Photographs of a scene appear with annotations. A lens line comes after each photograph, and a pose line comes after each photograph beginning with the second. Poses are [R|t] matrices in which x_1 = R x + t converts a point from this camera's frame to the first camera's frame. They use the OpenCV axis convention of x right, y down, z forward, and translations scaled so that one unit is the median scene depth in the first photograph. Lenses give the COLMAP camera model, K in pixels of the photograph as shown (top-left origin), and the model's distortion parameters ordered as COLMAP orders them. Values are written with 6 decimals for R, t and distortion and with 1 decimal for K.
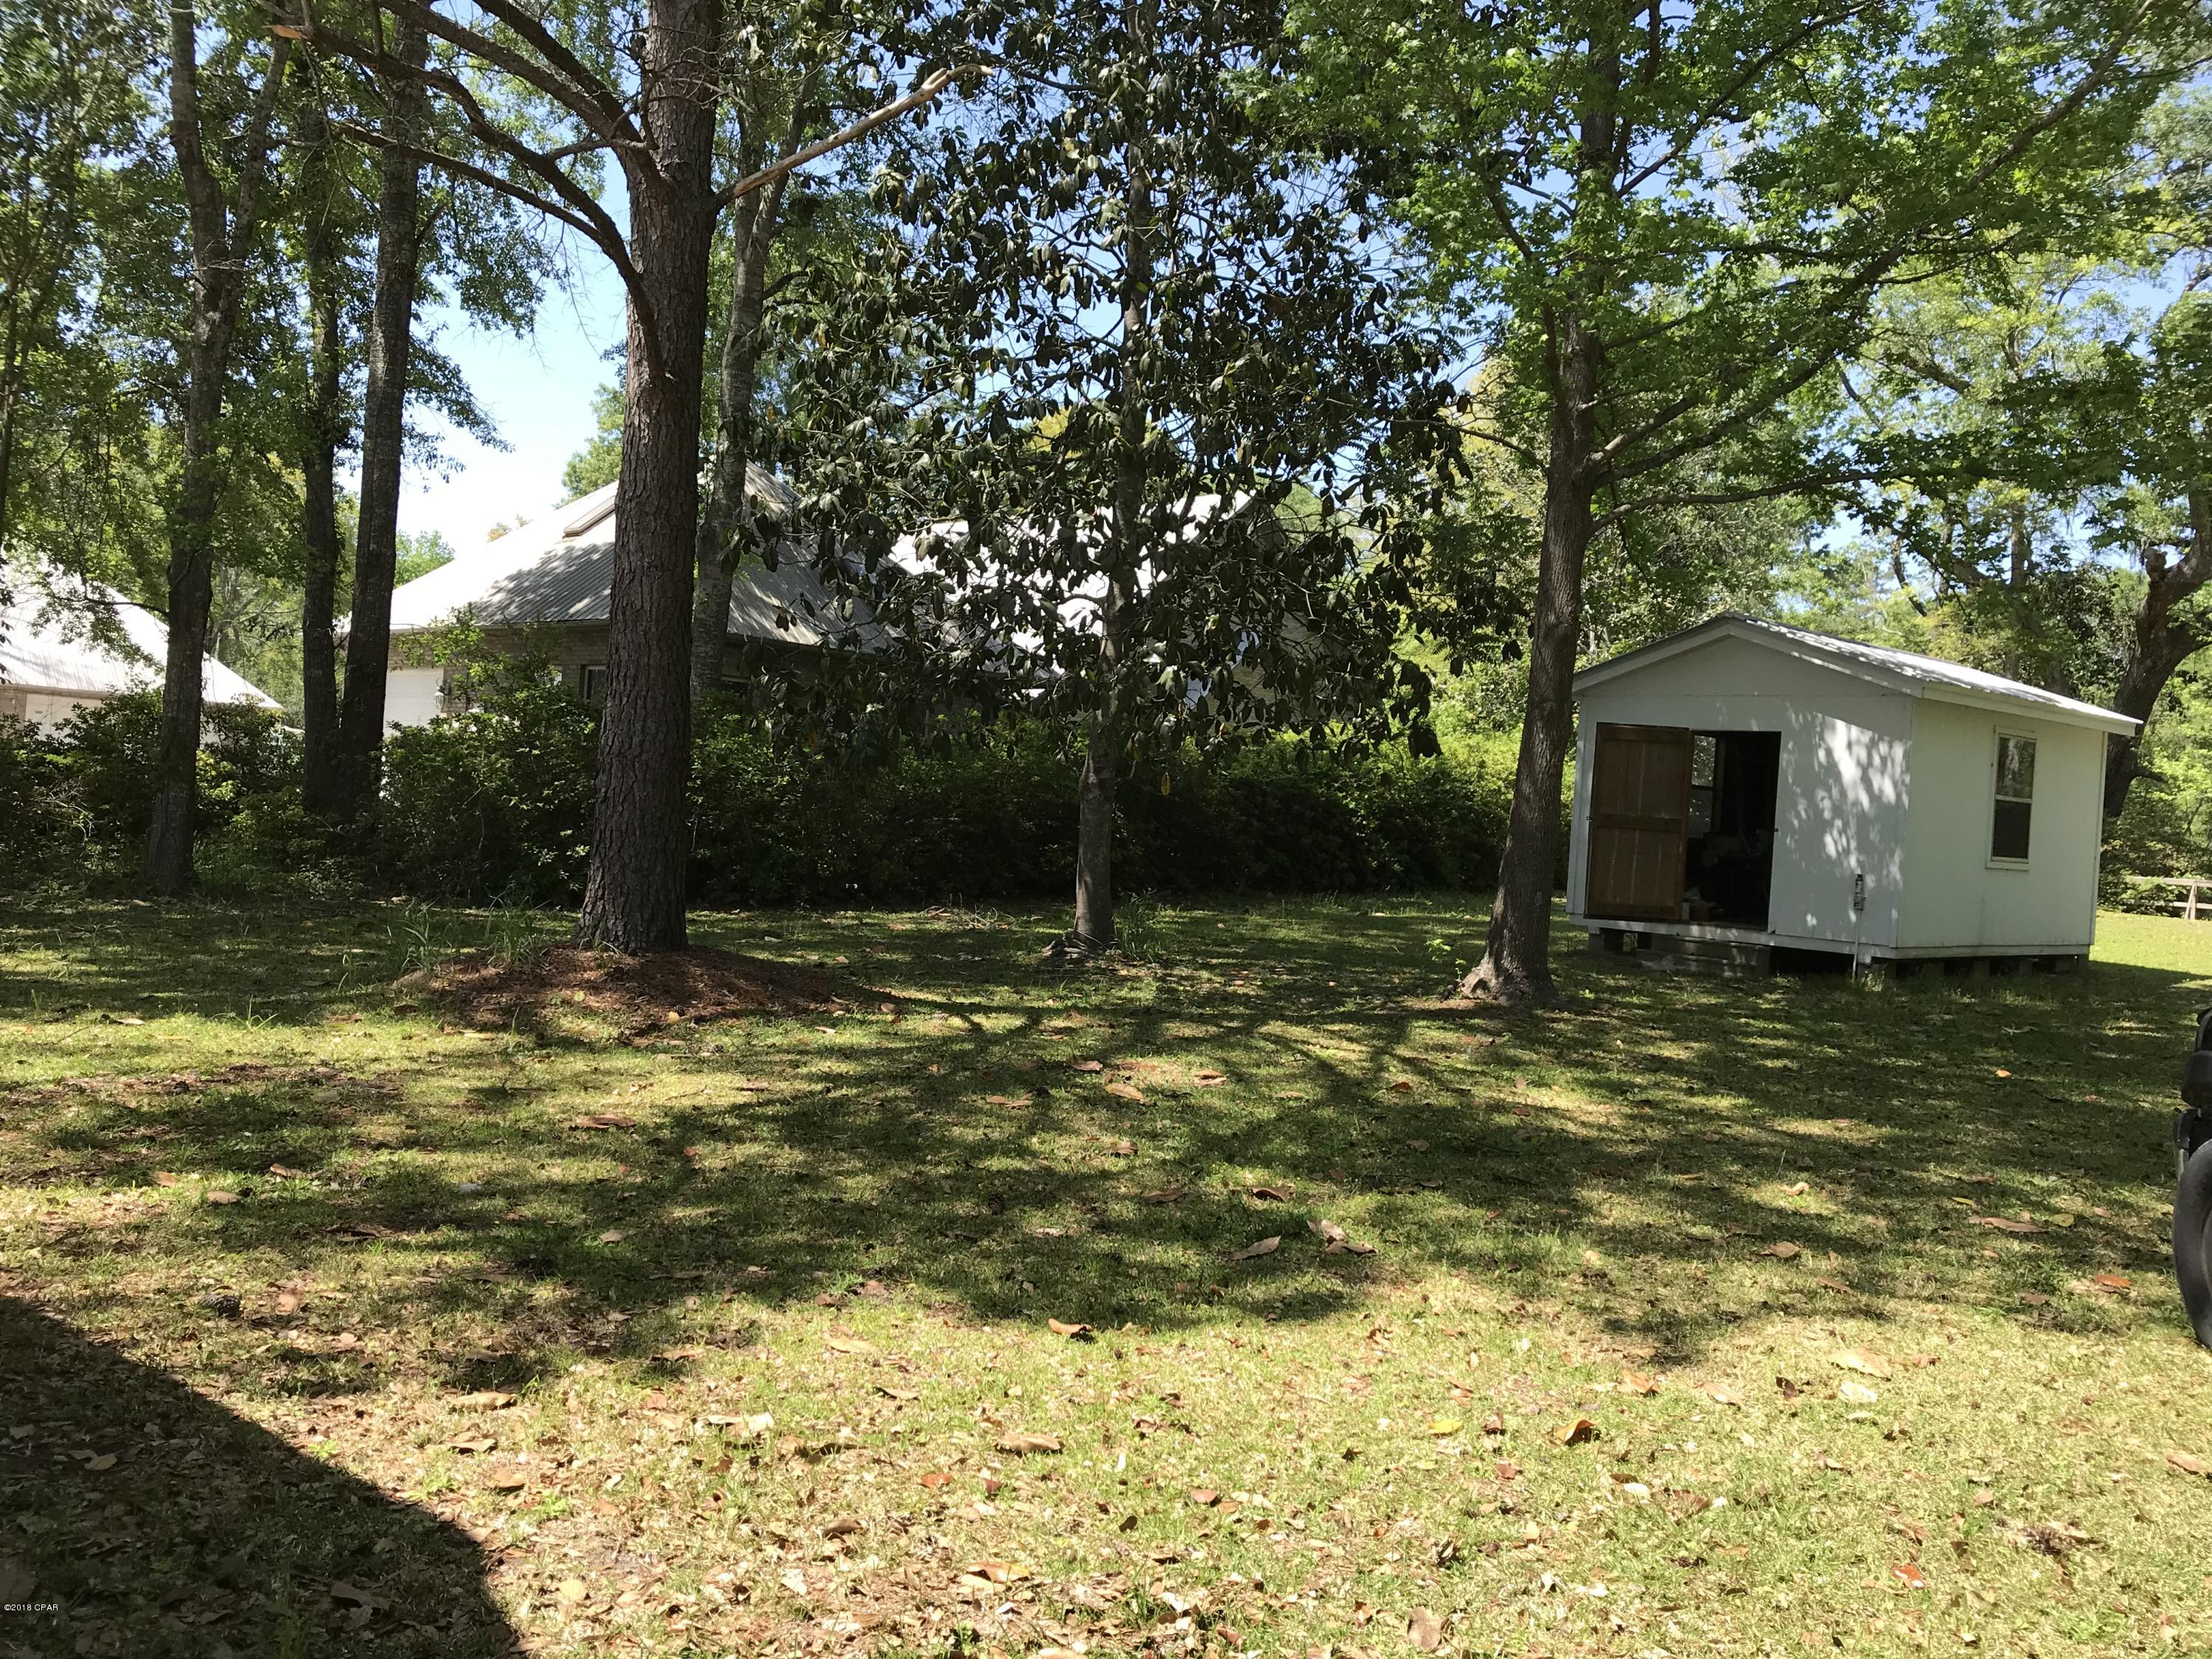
lens RADIAL K [[1845.9, 0, 1115.0], [0, 1845.9, 823.0], [0, 0, 1]] dist [0.010756, 0.013951]
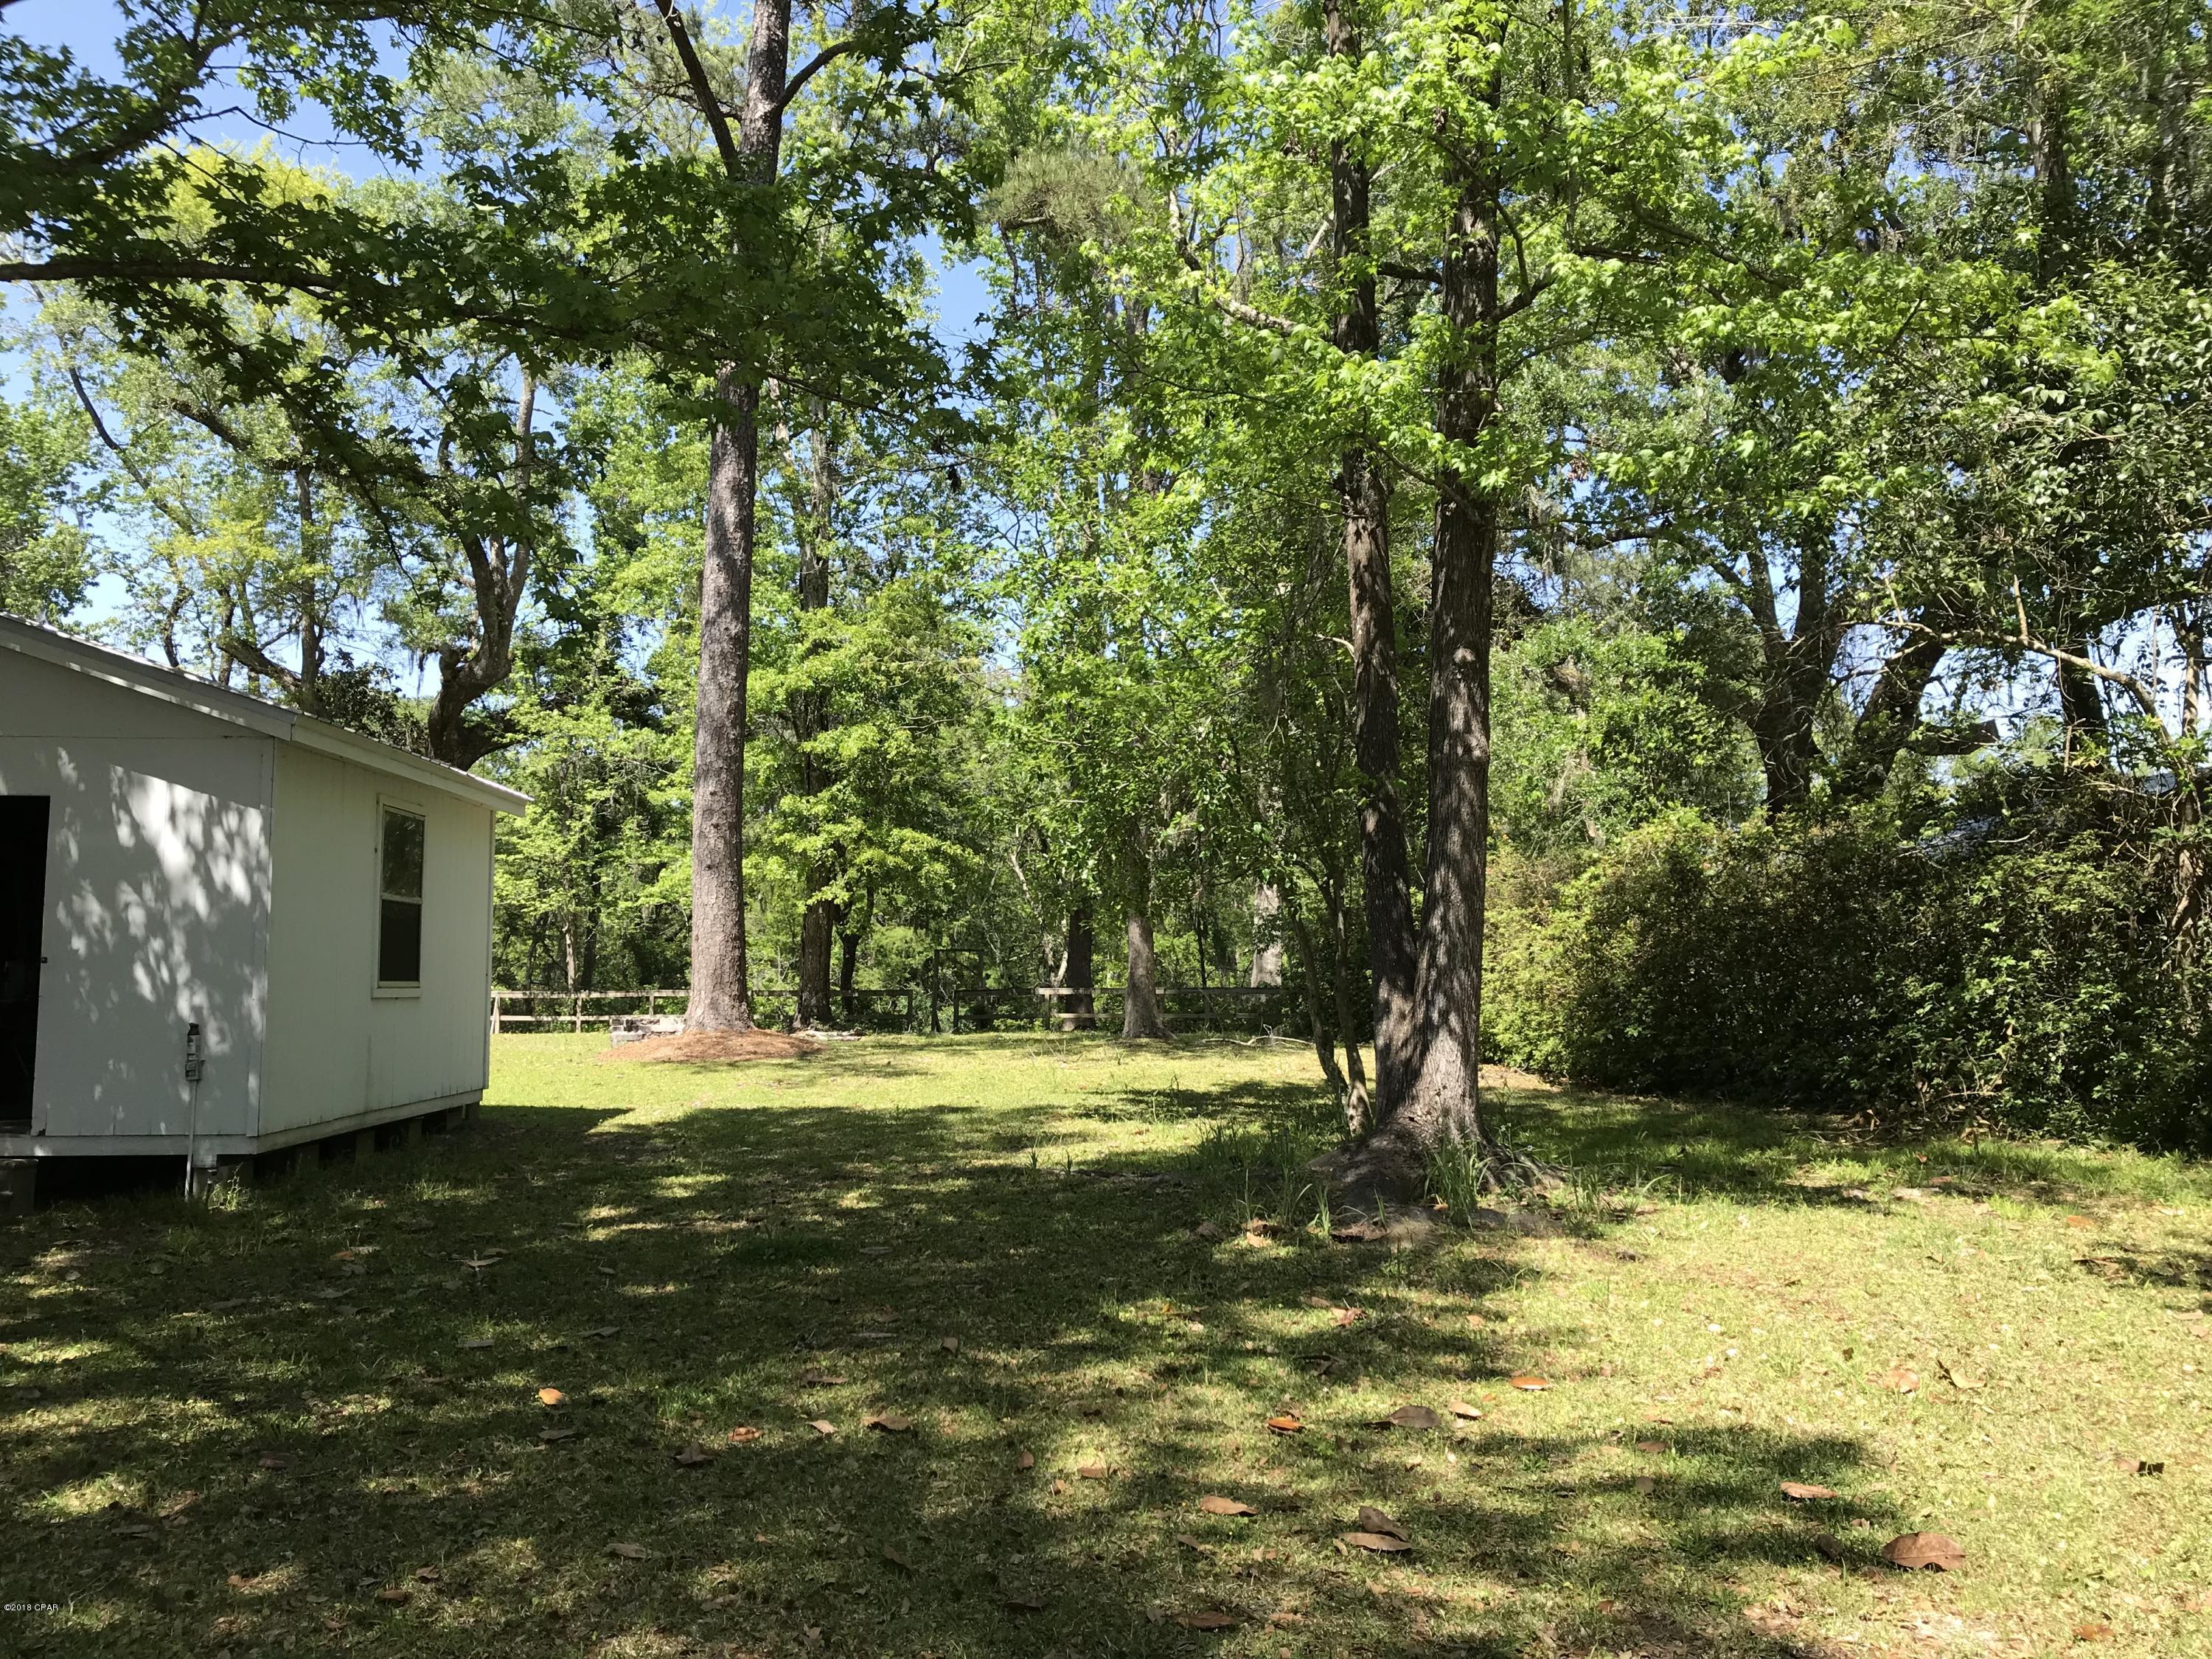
lens RADIAL K [[1845.9, 0, 1115.0], [0, 1845.9, 823.0], [0, 0, 1]] dist [0.010756, 0.013951]
pose [[0.637309, 0.003120, 0.770602, 0.120103], [0.046375, 0.998024, -0.042394, 0.001041], [-0.769212, 0.062755, 0.635905, 0.362393]]
